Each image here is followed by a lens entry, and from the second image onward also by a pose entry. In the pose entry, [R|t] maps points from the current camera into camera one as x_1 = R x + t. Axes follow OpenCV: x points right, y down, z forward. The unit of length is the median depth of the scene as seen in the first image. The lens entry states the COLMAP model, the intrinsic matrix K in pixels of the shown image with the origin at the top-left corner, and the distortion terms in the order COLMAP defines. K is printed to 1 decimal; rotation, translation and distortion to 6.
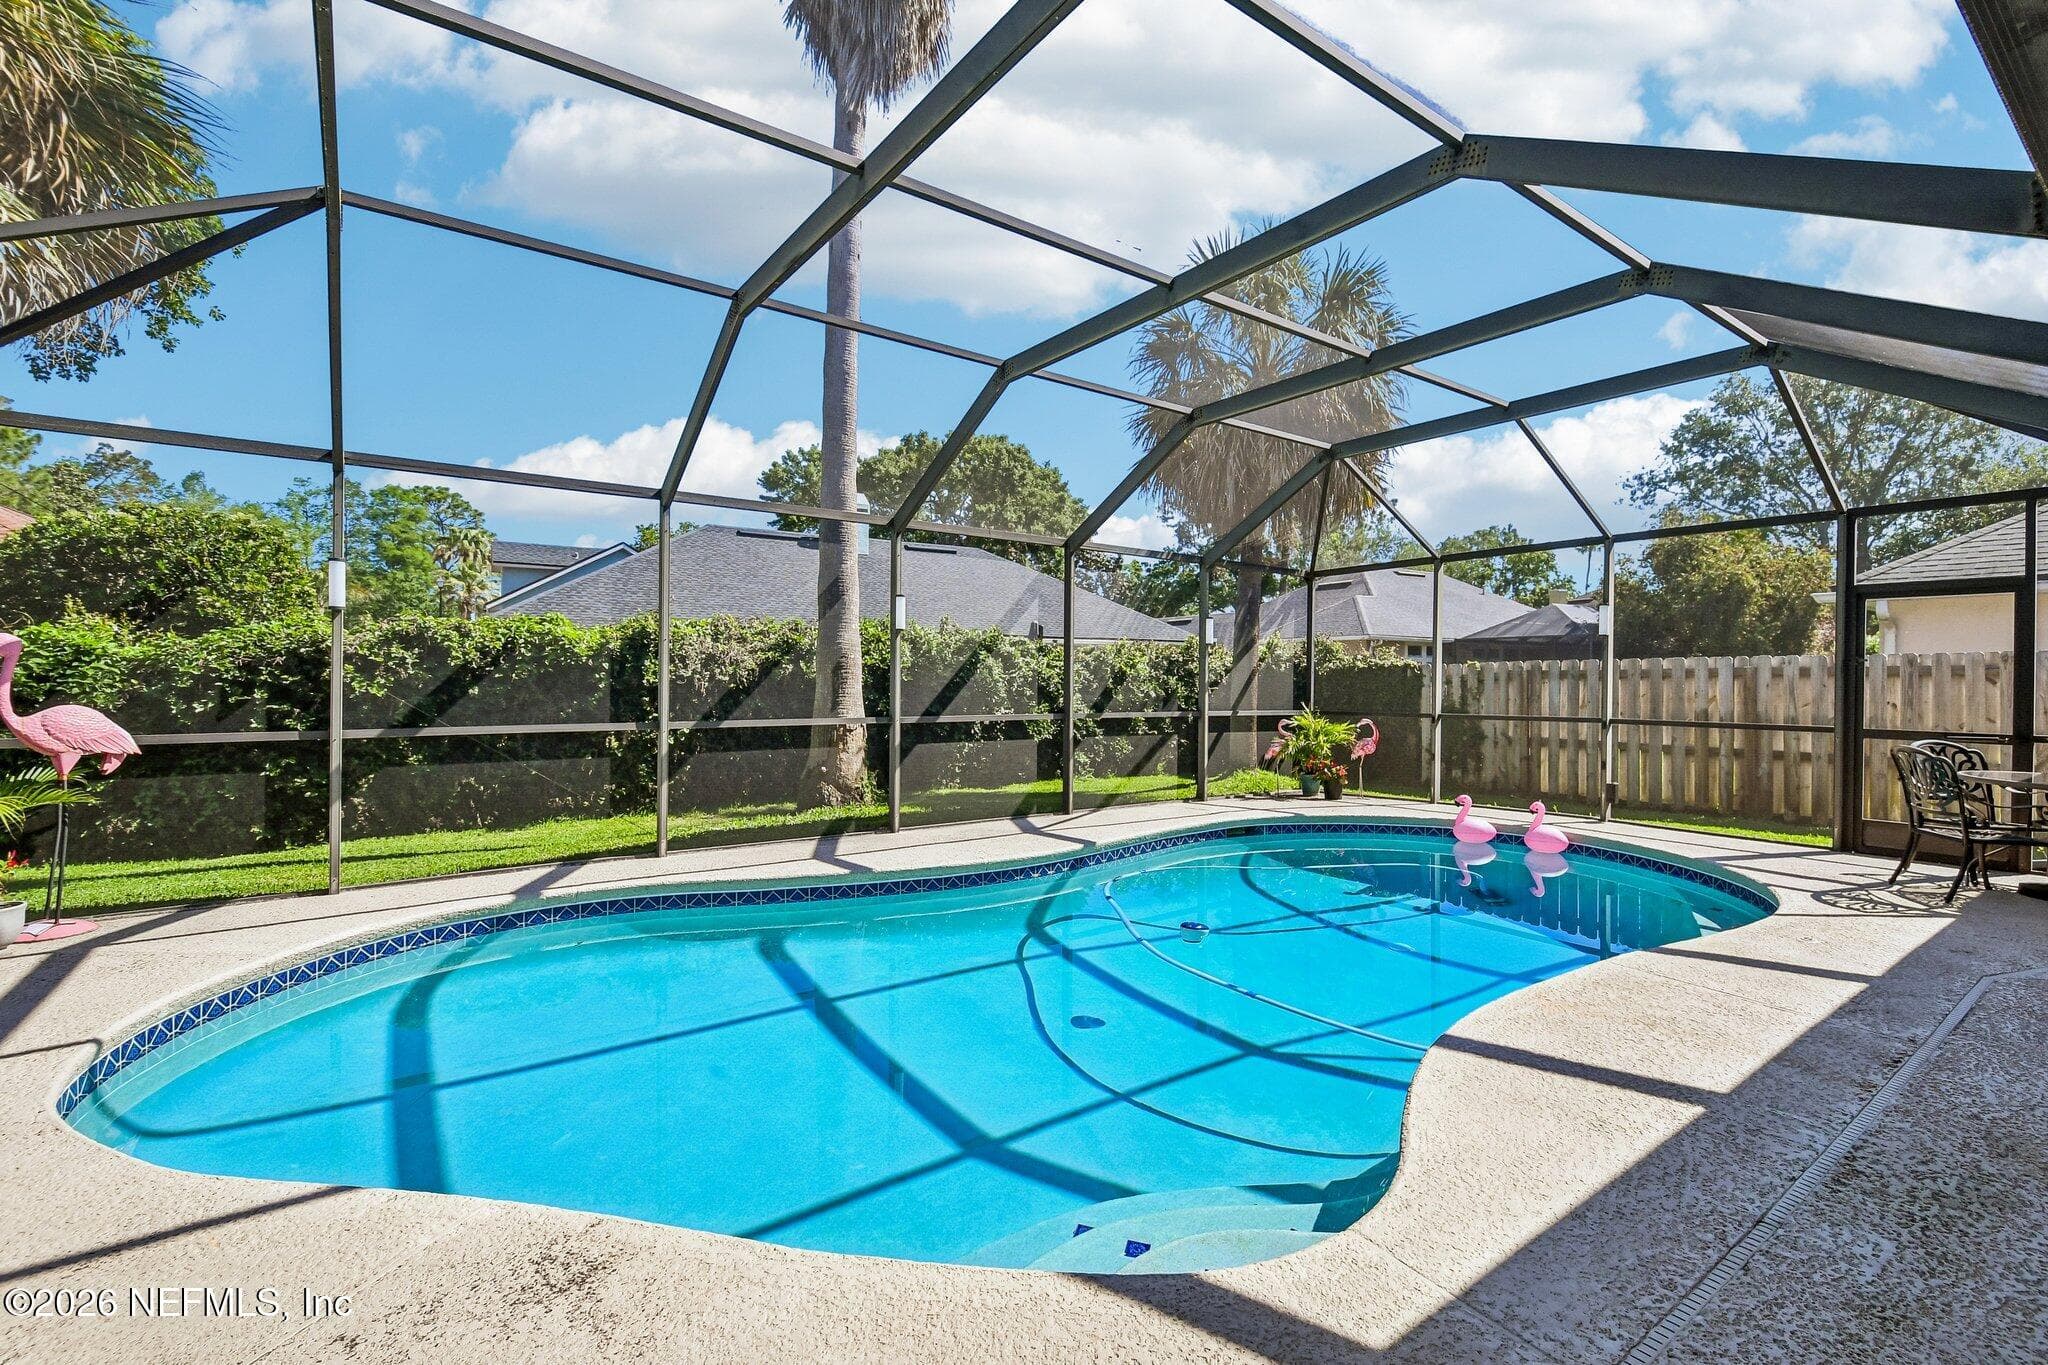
lens RADIAL K [[876.7, 0, 1058.6], [0, 876.7, 685.0], [0, 0, 1]] dist [-0.000920, -0.000123]
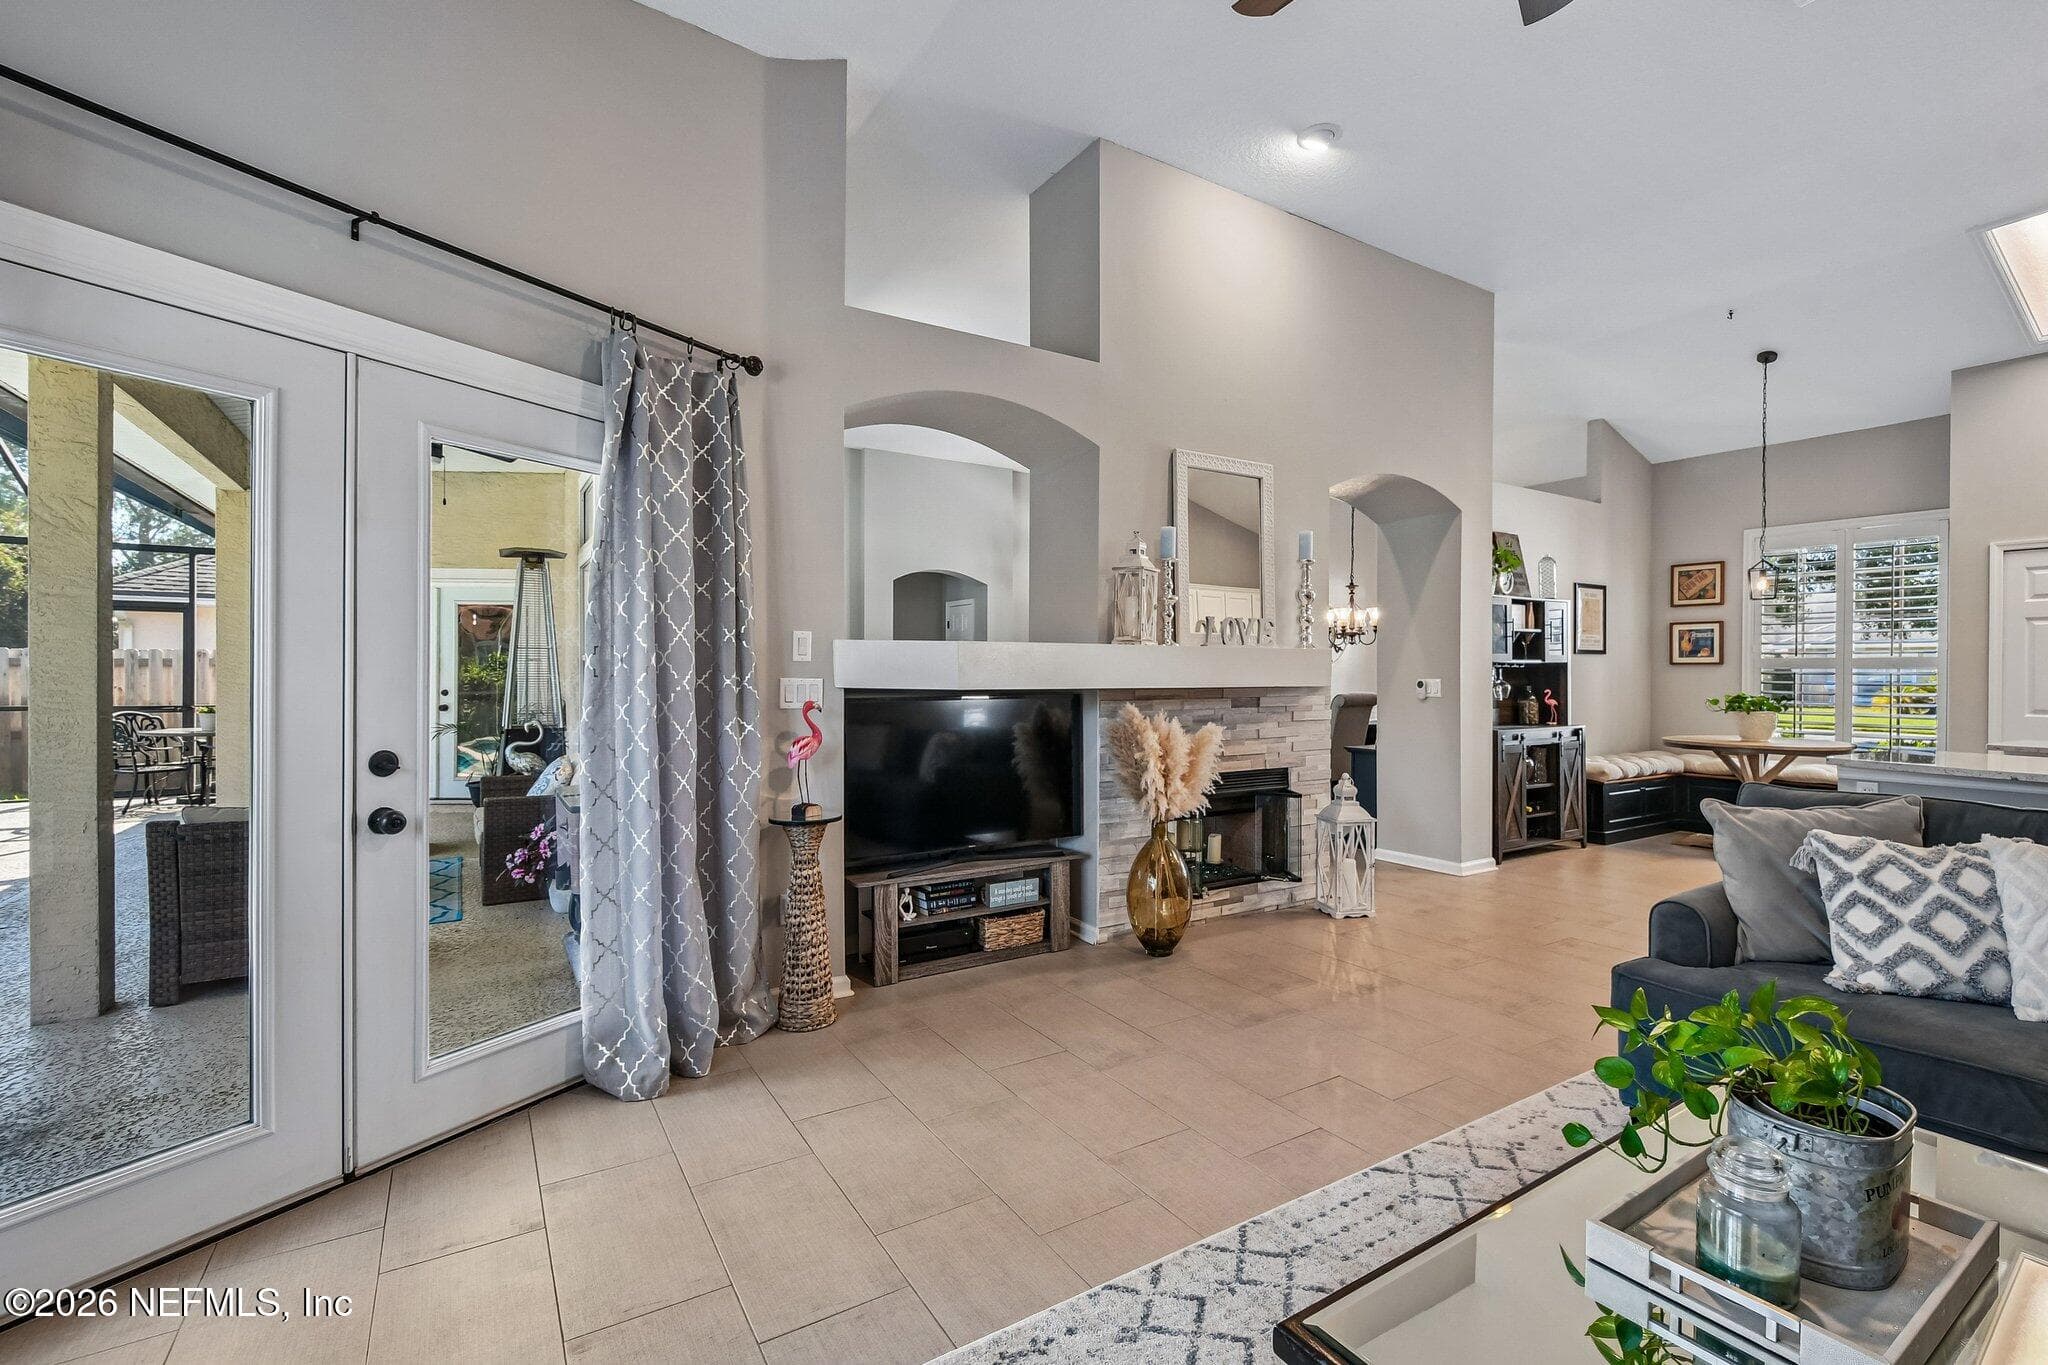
lens RADIAL K [[876.7, 0, 1023.0], [0, 876.7, 681.8], [0, 0, 1]] dist [-0.000920, -0.000123]
pose [[0.085946, -0.016796, 0.996158, -0.215722], [0.001260, 0.999859, 0.016749, -0.005676], [-0.996299, -0.000184, 0.085955, -0.415159]]
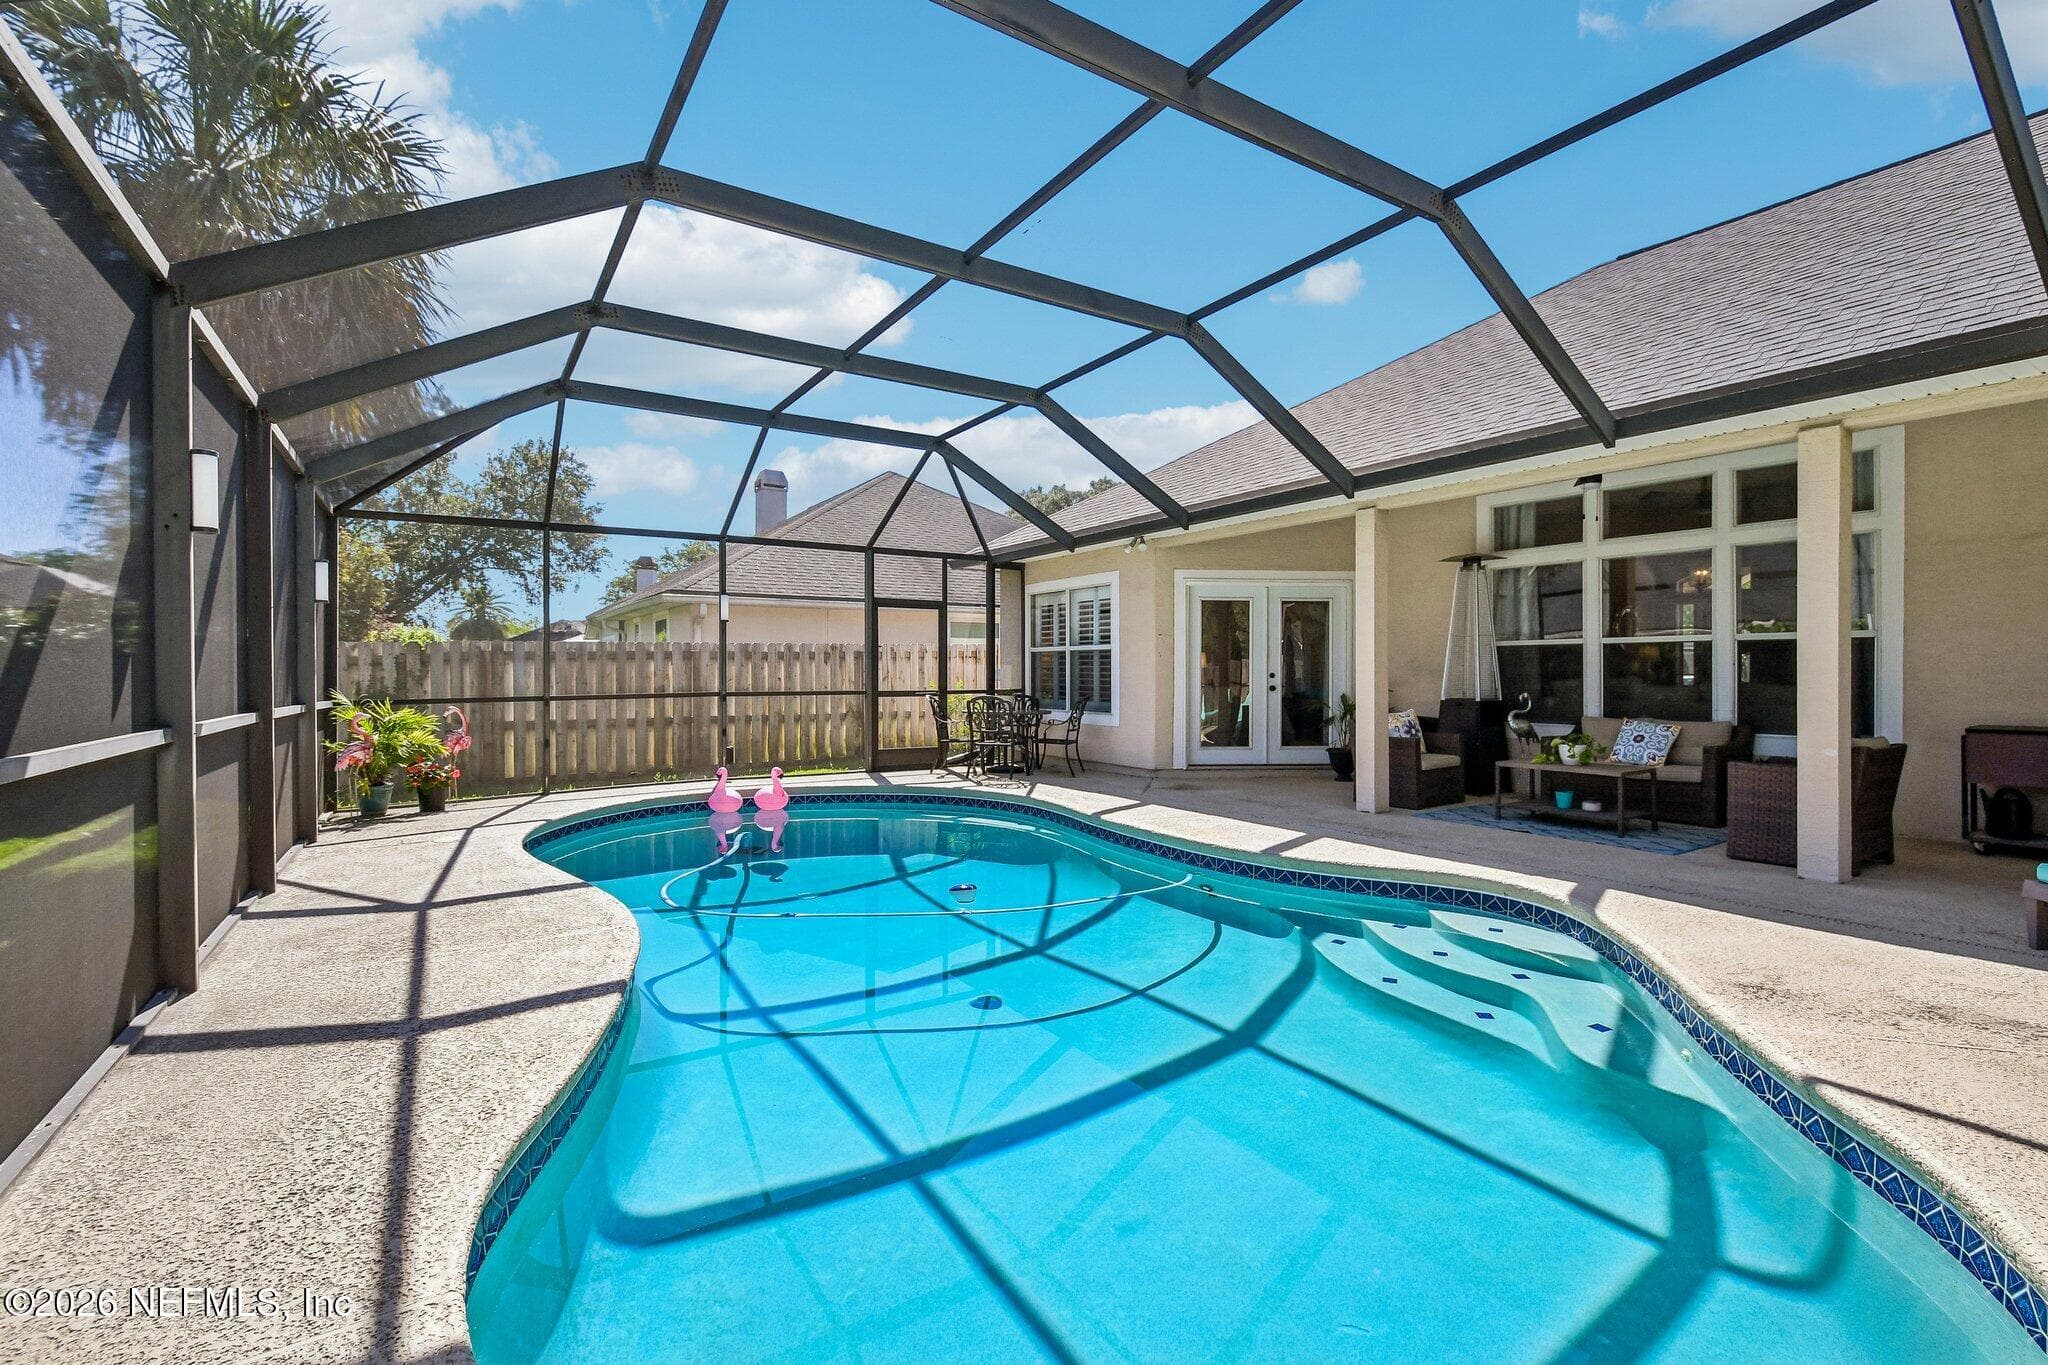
lens RADIAL K [[908.4, 0, 1028.8], [0, 908.4, 678.1], [0, 0, 1]] dist [0.004398, -0.004187]
pose [[0.051710, -0.010529, 0.998607, -0.466816], [0.007465, 0.999921, 0.010156, 0.009052], [-0.998634, 0.006929, 0.051784, 0.456002]]
